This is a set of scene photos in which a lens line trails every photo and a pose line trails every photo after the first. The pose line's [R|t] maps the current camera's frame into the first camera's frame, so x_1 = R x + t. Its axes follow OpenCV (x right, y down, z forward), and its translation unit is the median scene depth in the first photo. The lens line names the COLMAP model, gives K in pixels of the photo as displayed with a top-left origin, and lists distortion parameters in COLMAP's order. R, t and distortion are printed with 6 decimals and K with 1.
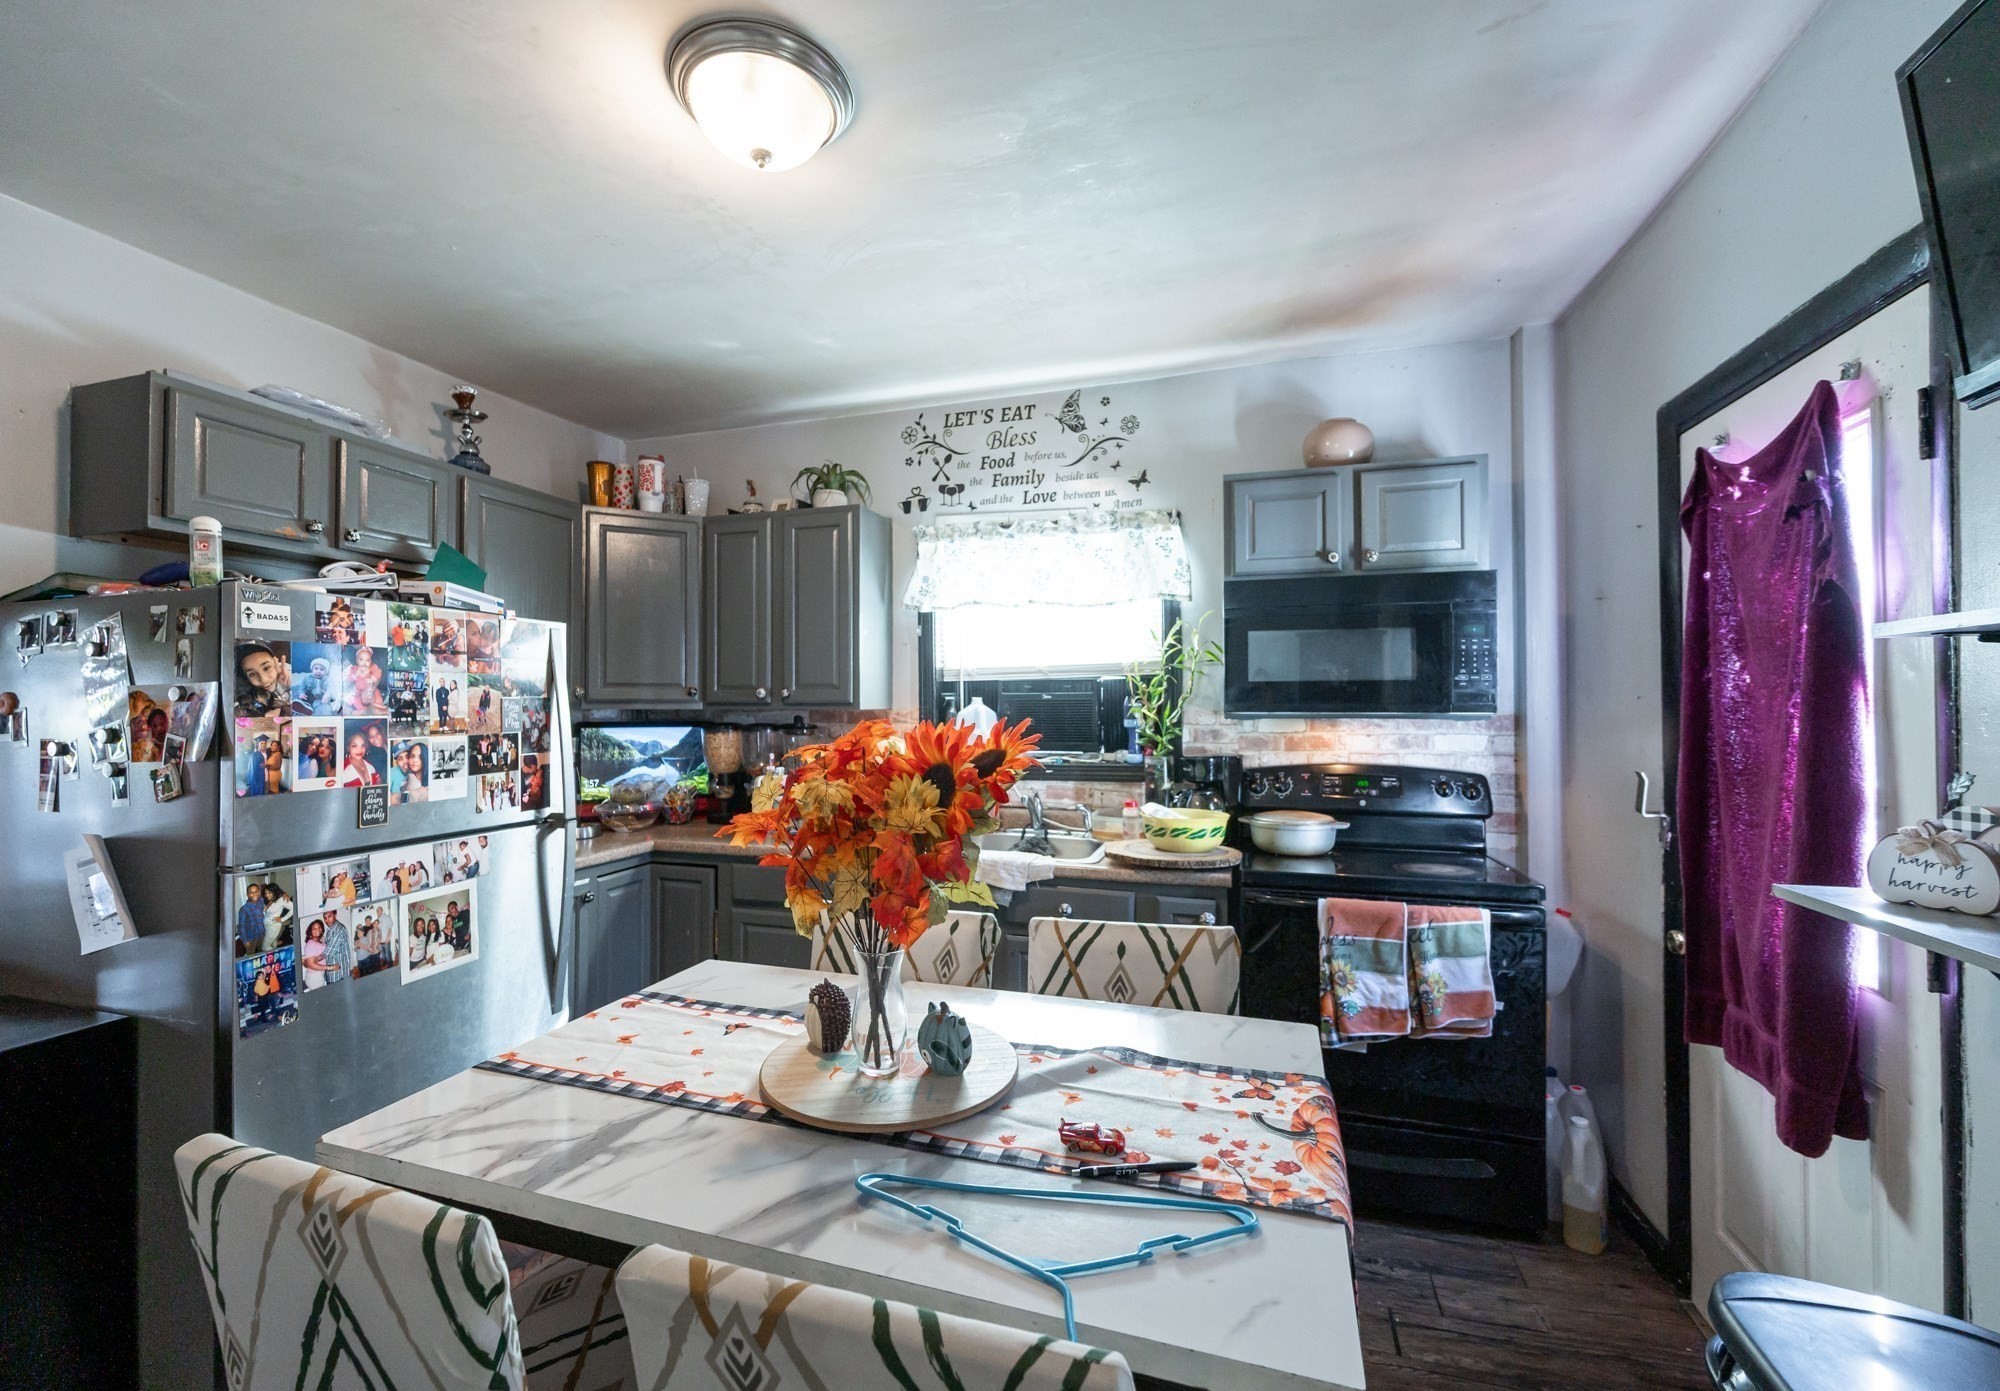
lens RADIAL K [[872.3, 0, 1000.0], [0, 872.3, 695.5], [0, 0, 1]] dist [-0.002379, -0.000519]
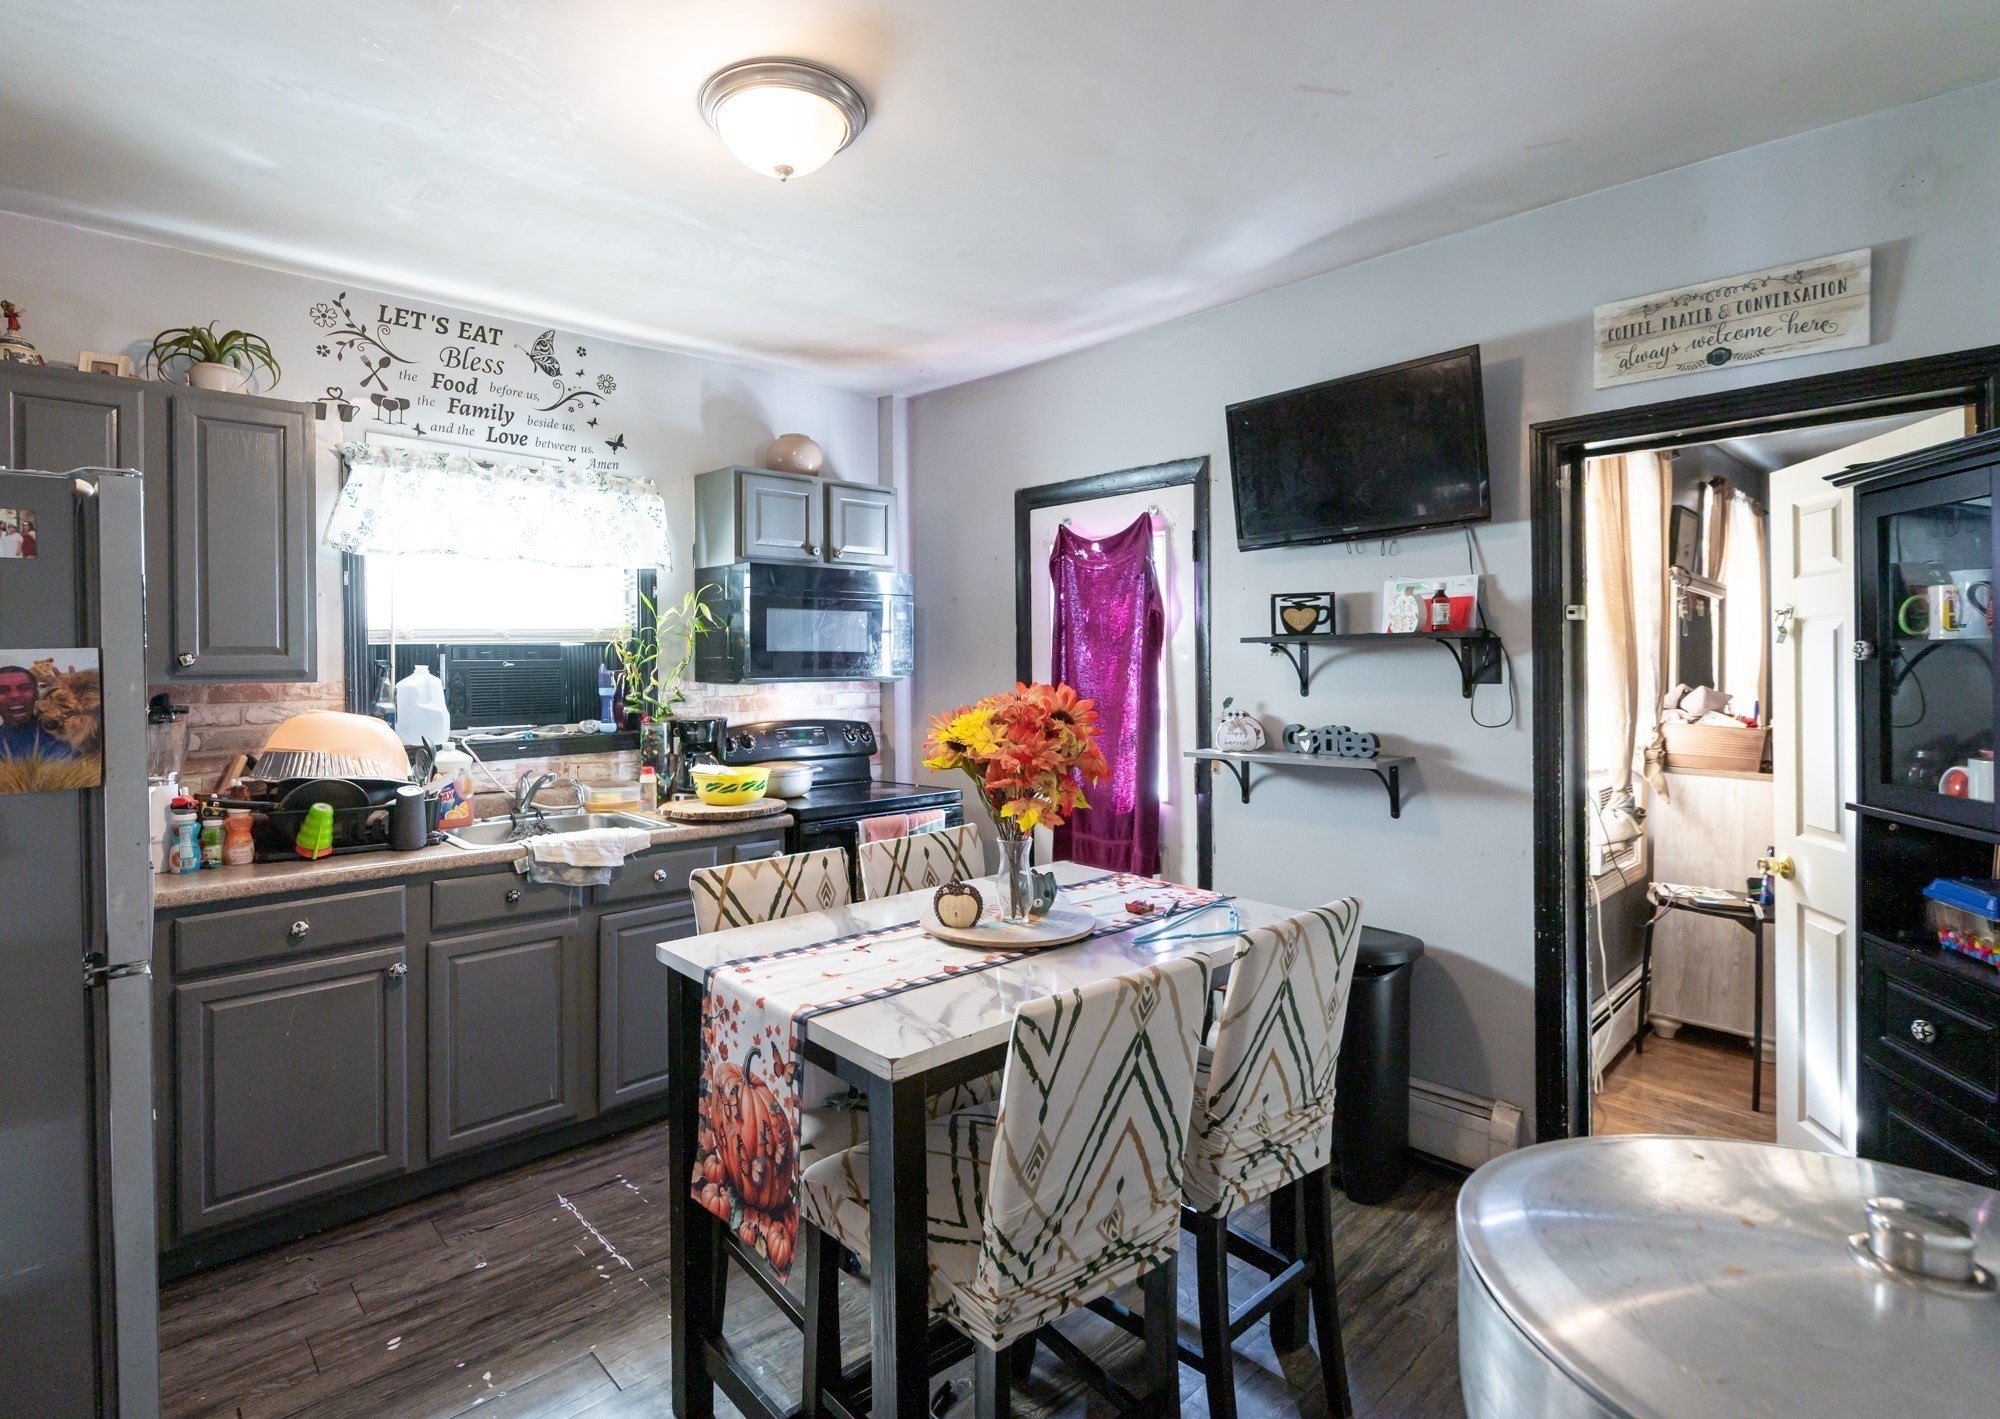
lens RADIAL K [[1006.1, 0, 996.3], [0, 1006.1, 666.9], [0, 0, 1]] dist [-0.001392, 0.000052]
pose [[0.473426, -0.004930, 0.880820, -0.635030], [-0.003673, 0.999965, 0.007571, -0.005776], [-0.880826, -0.006819, 0.473391, 0.086731]]
